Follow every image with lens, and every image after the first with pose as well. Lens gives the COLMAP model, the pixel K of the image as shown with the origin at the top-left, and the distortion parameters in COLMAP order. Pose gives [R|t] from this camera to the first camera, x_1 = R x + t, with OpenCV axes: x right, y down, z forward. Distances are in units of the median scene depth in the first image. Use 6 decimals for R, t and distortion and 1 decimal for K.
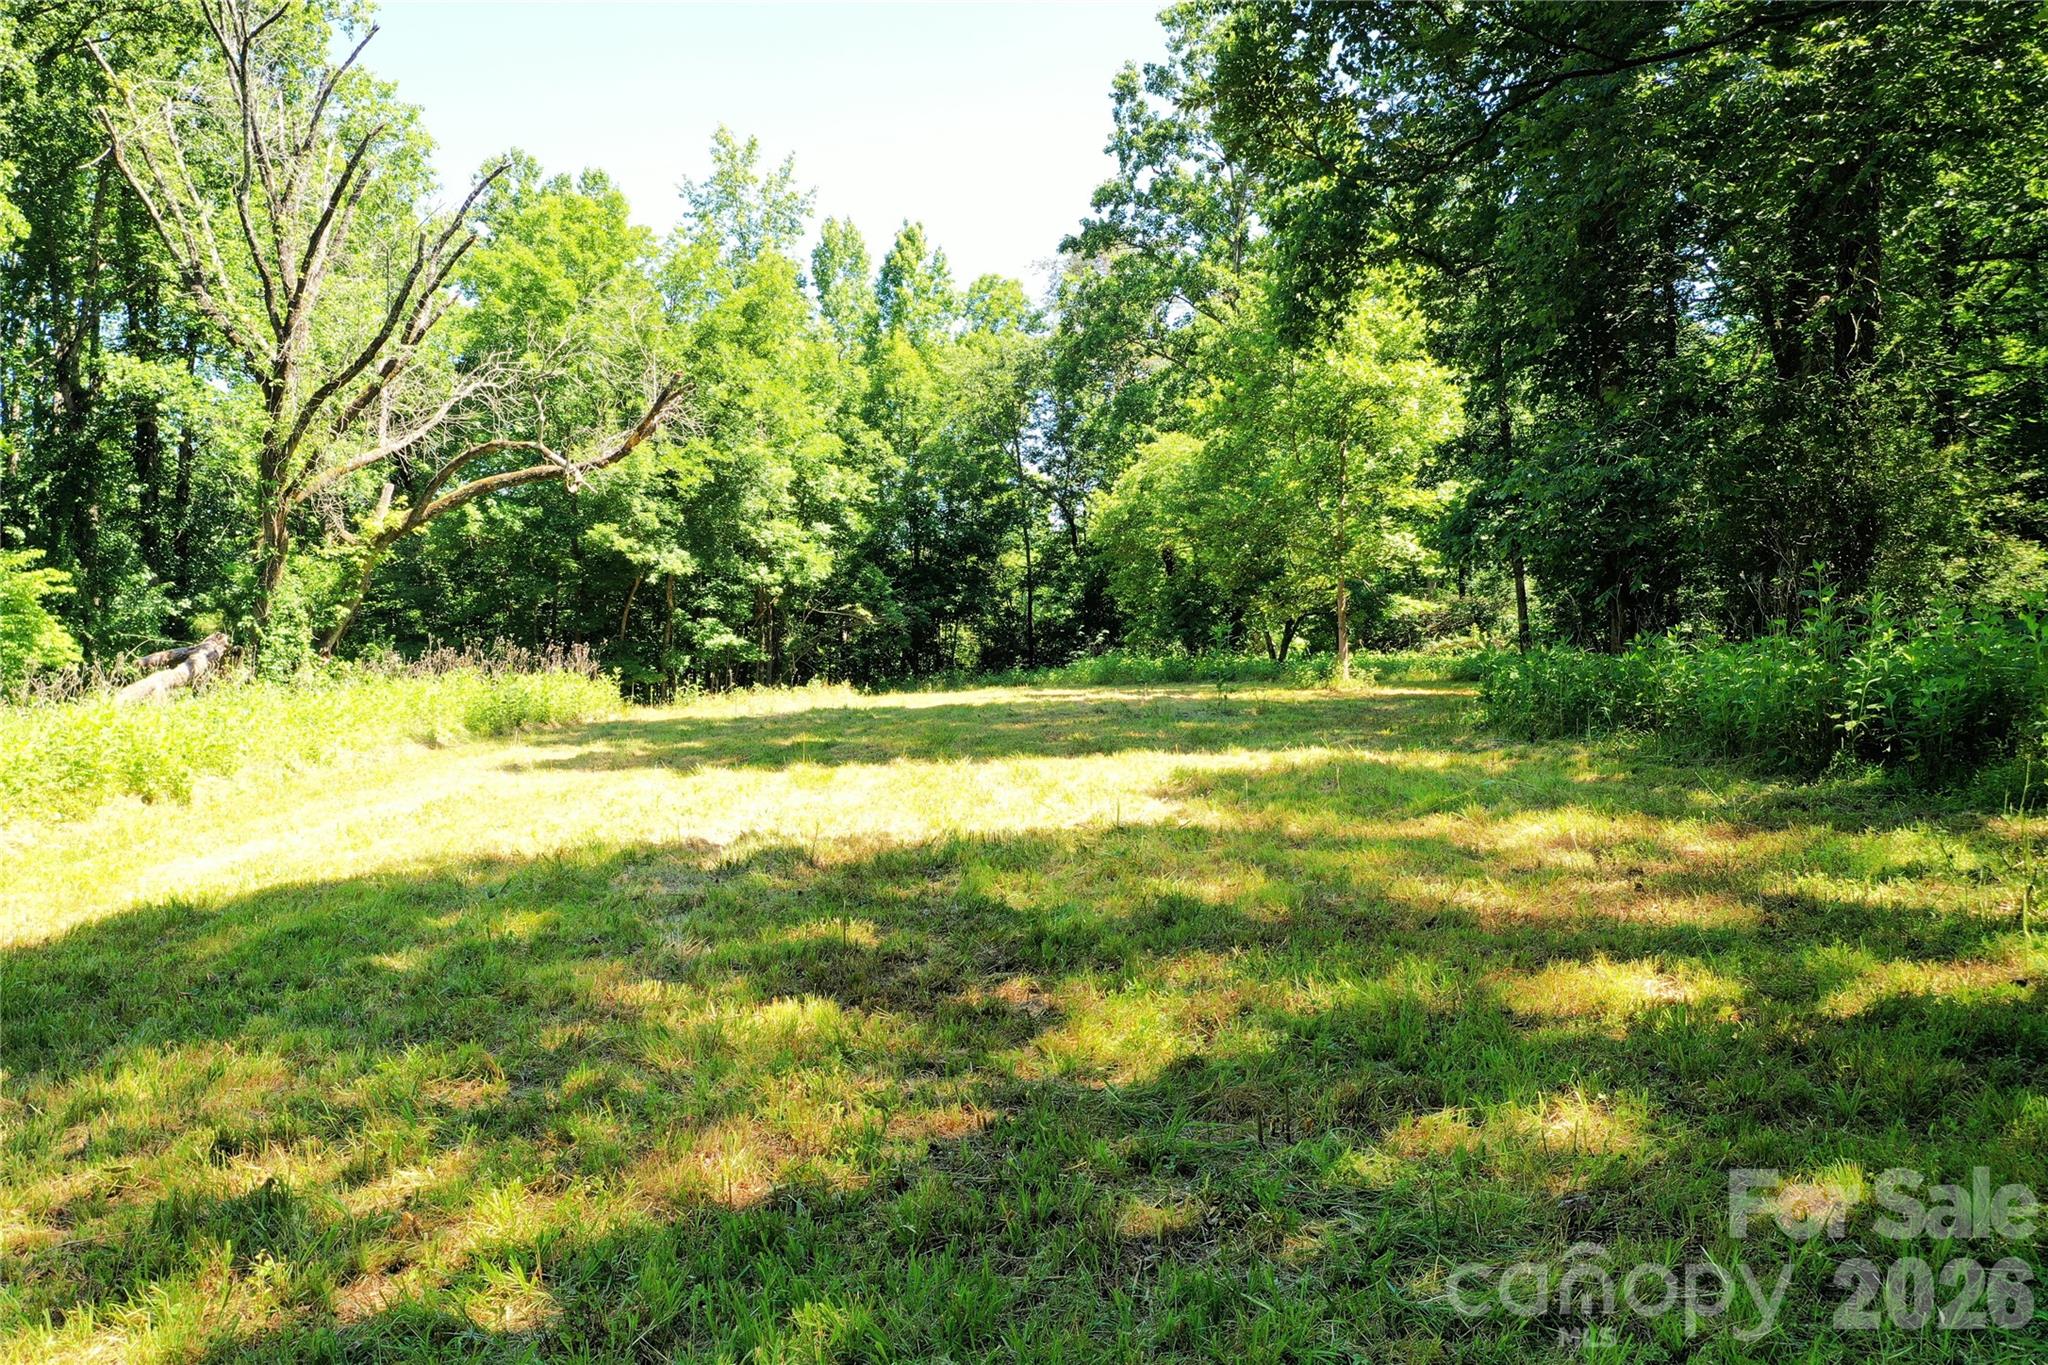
lens RADIAL K [[1610.9, 0, 1030.9], [0, 1610.9, 674.9], [0, 0, 1]] dist [0.000962, 0.001448]
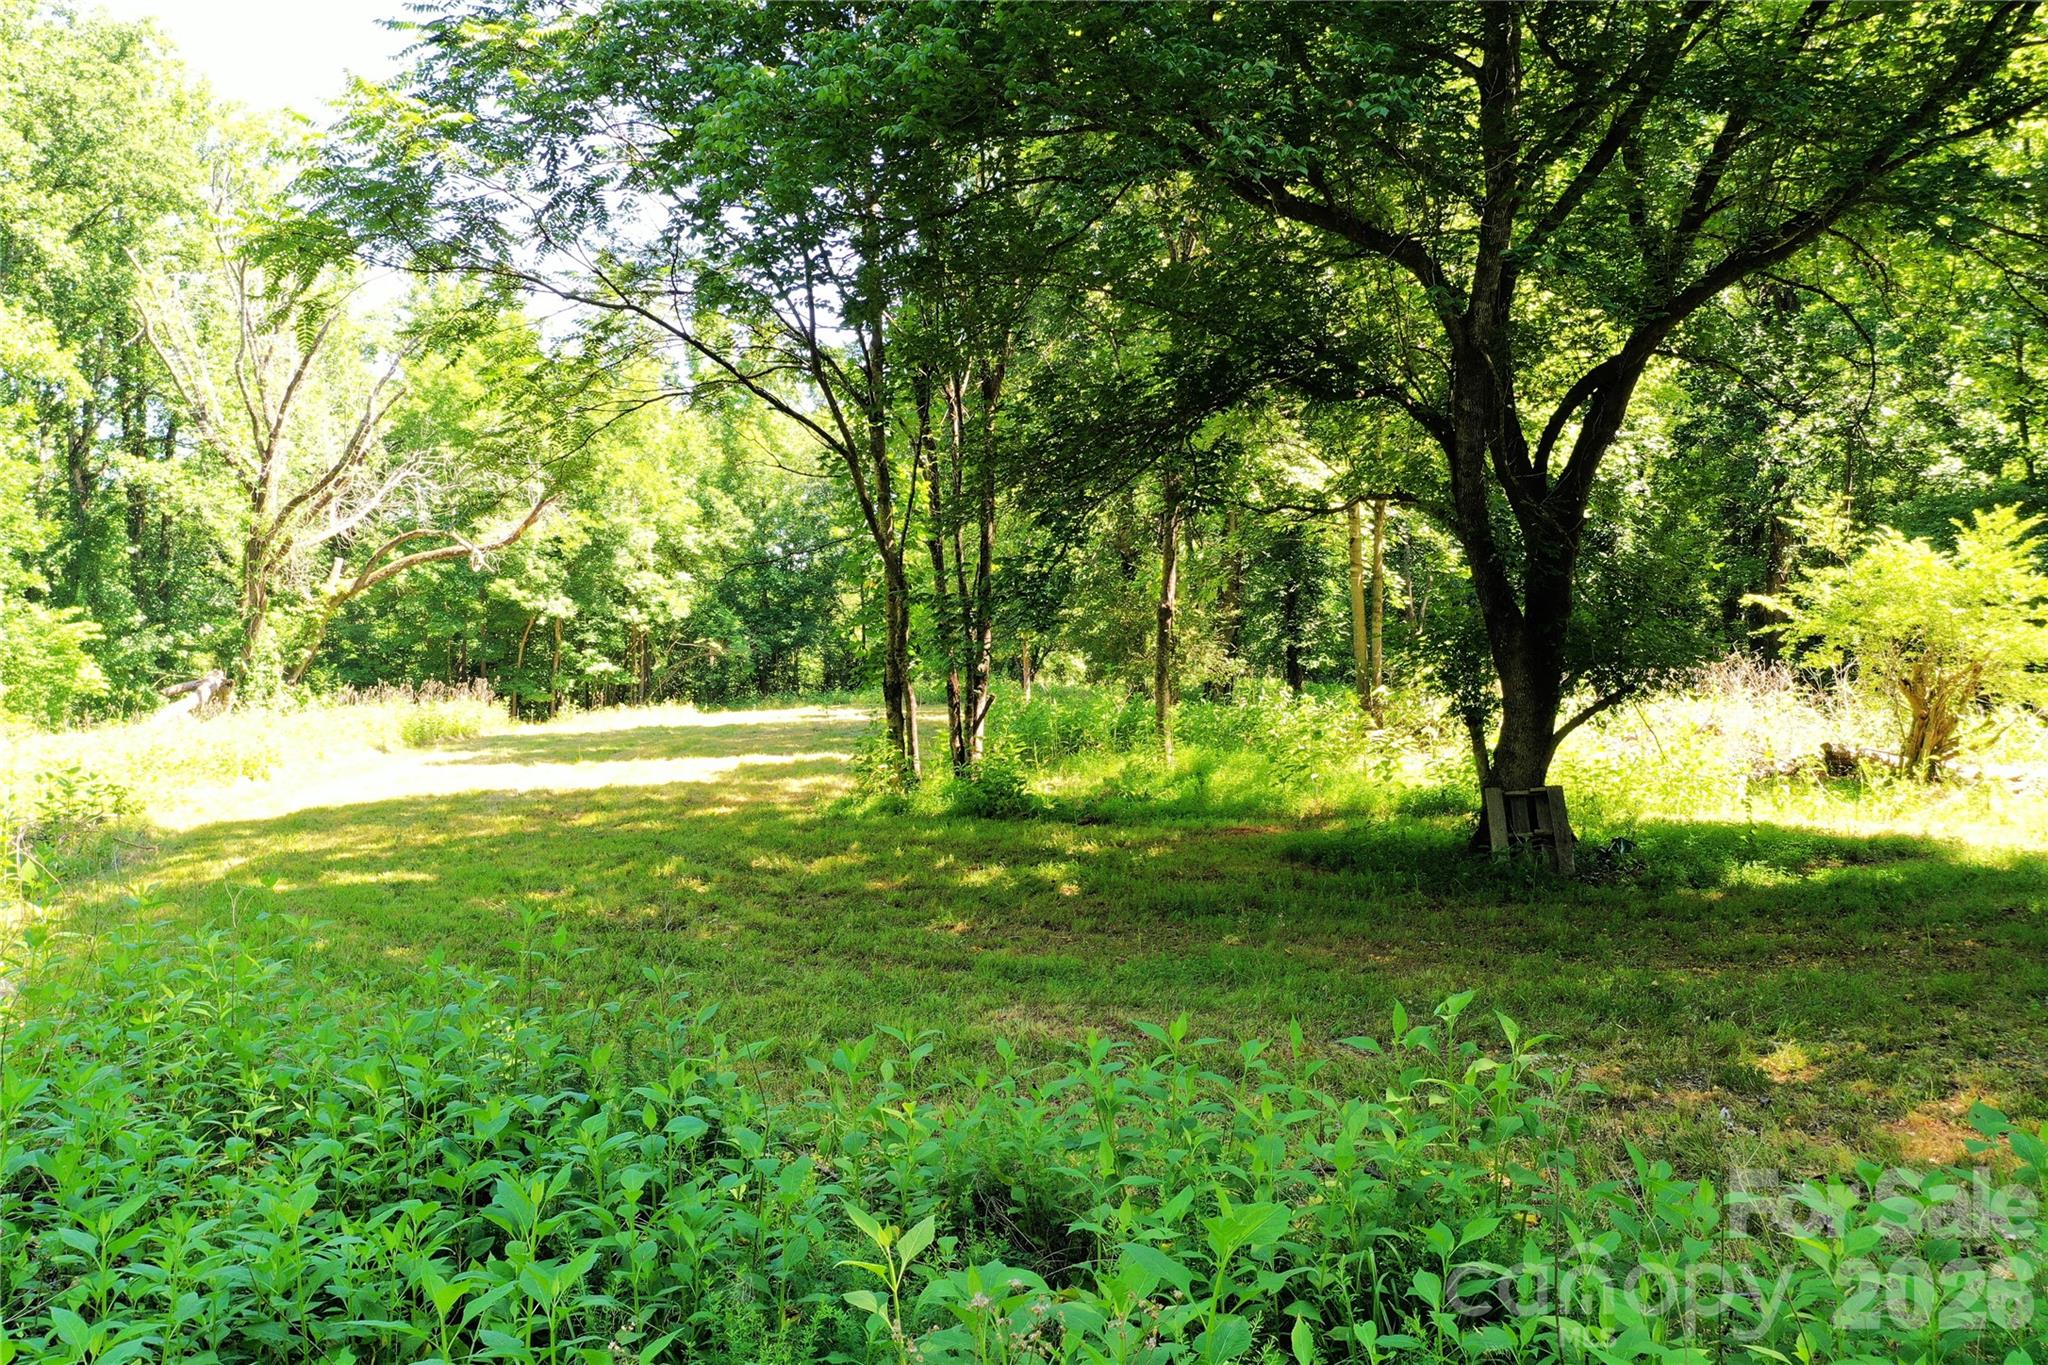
lens RADIAL K [[1588.8, 0, 1033.2], [0, 1588.8, 684.7], [0, 0, 1]] dist [-0.003787, -0.000961]
pose [[0.998547, 0.002459, 0.053839, 0.087934], [-0.002584, 0.999994, 0.002254, -0.012916], [-0.053834, -0.002390, 0.998547, -0.284699]]
